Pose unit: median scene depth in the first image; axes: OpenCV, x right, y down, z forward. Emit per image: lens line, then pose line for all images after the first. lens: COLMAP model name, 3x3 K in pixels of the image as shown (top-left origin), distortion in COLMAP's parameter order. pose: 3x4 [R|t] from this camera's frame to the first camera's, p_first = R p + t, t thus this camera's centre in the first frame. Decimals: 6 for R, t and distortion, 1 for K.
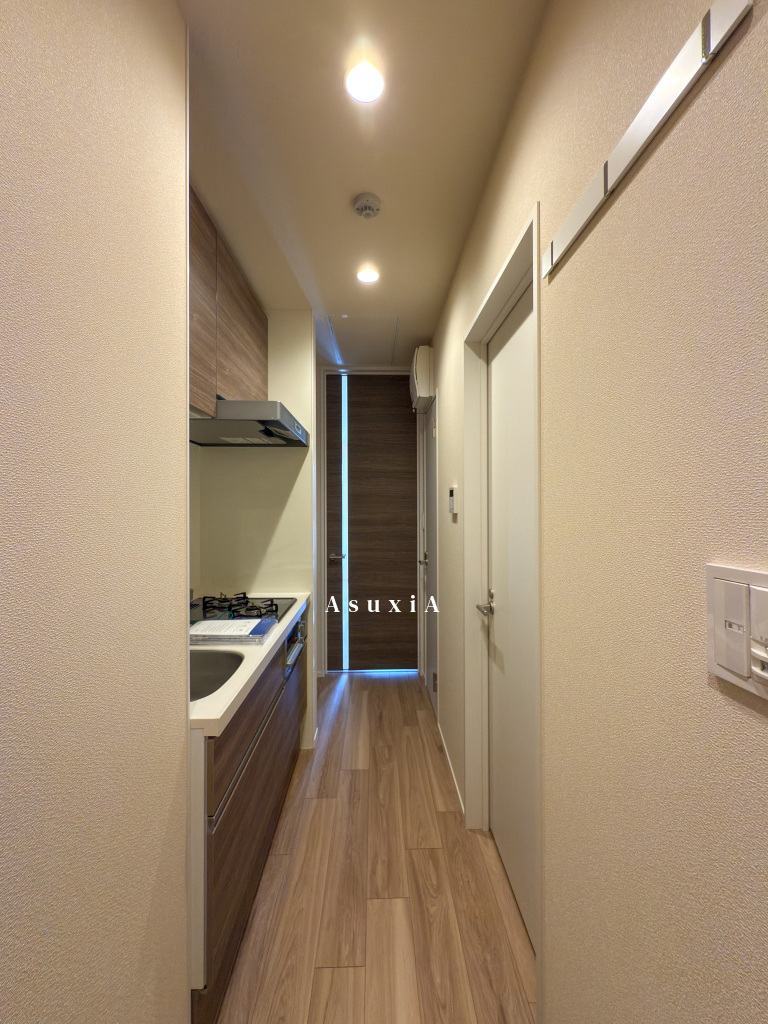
lens RADIAL K [[413.4, 0, 380.9], [0, 413.4, 506.3], [0, 0, 1]] dist [-0.000592, 0.001536]
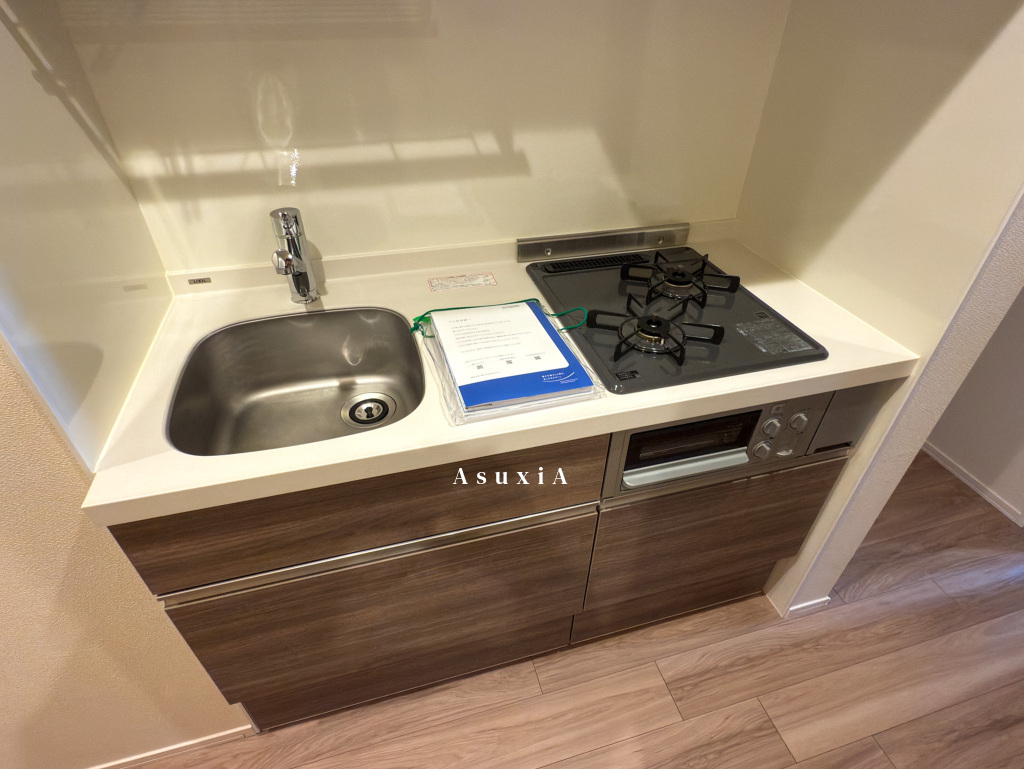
lens RADIAL K [[537.3, 0, 519.4], [0, 537.3, 386.3], [0, 0, 1]] dist [0.001585, -0.000484]
pose [[0.261728, 0.579235, -0.772001, 0.114047], [-0.018898, 0.802806, 0.595941, -0.027668], [0.964957, -0.141385, 0.221063, 0.695852]]
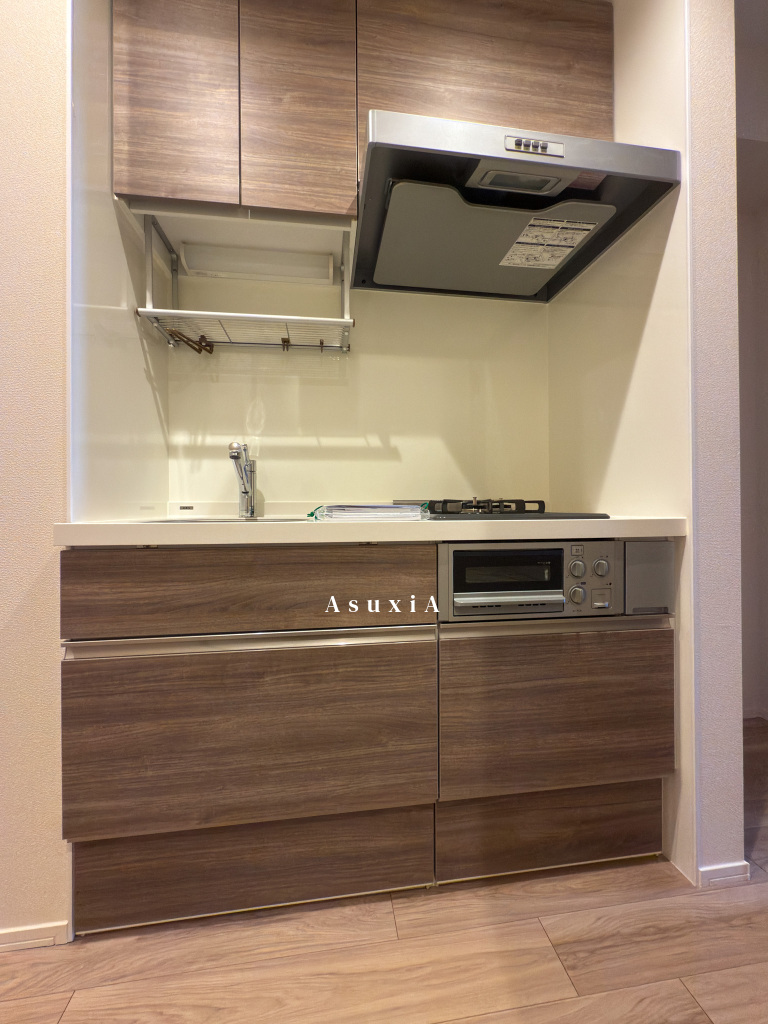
lens RADIAL K [[413.4, 0, 389.8], [0, 413.4, 509.8], [0, 0, 1]] dist [-0.000592, 0.001536]
pose [[0.137582, -0.003869, -0.990483, 0.253876], [0.004559, 0.999984, -0.003273, 0.238824], [0.990480, -0.004065, 0.137598, 0.752602]]
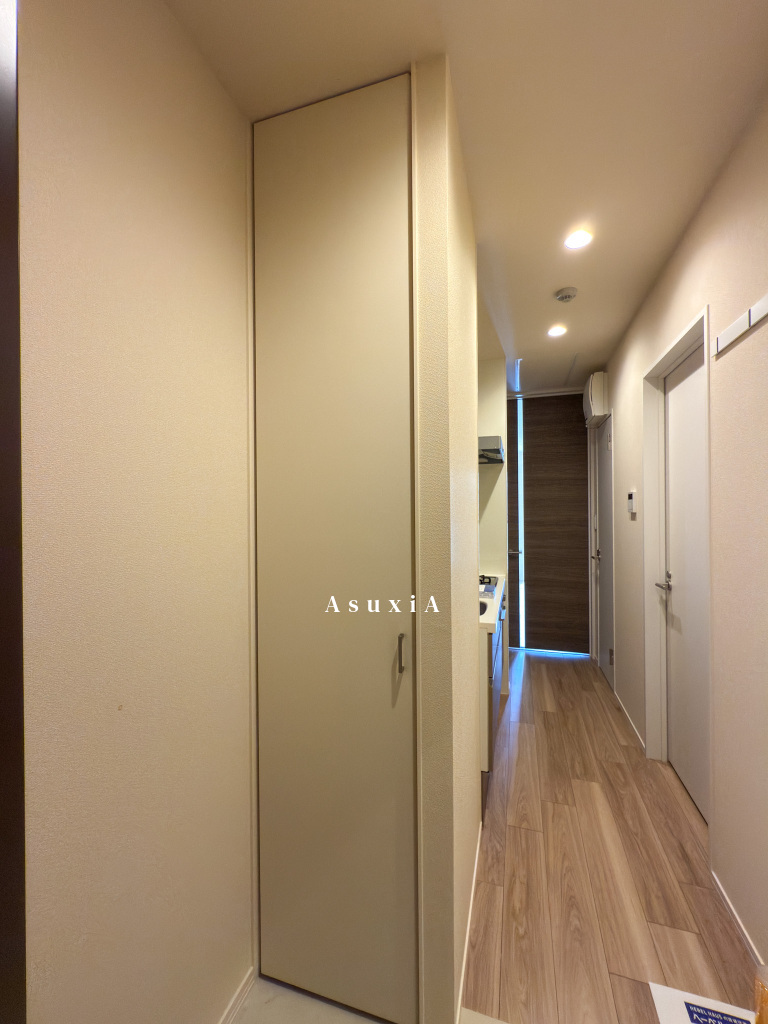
lens RADIAL K [[413.4, 0, 385.2], [0, 413.4, 515.3], [0, 0, 1]] dist [-0.000592, 0.001536]
pose [[0.947974, -0.004488, -0.318317, -0.134694], [0.005622, 0.999981, 0.002645, 0.017737], [0.318299, -0.004297, 0.947981, -0.419321]]
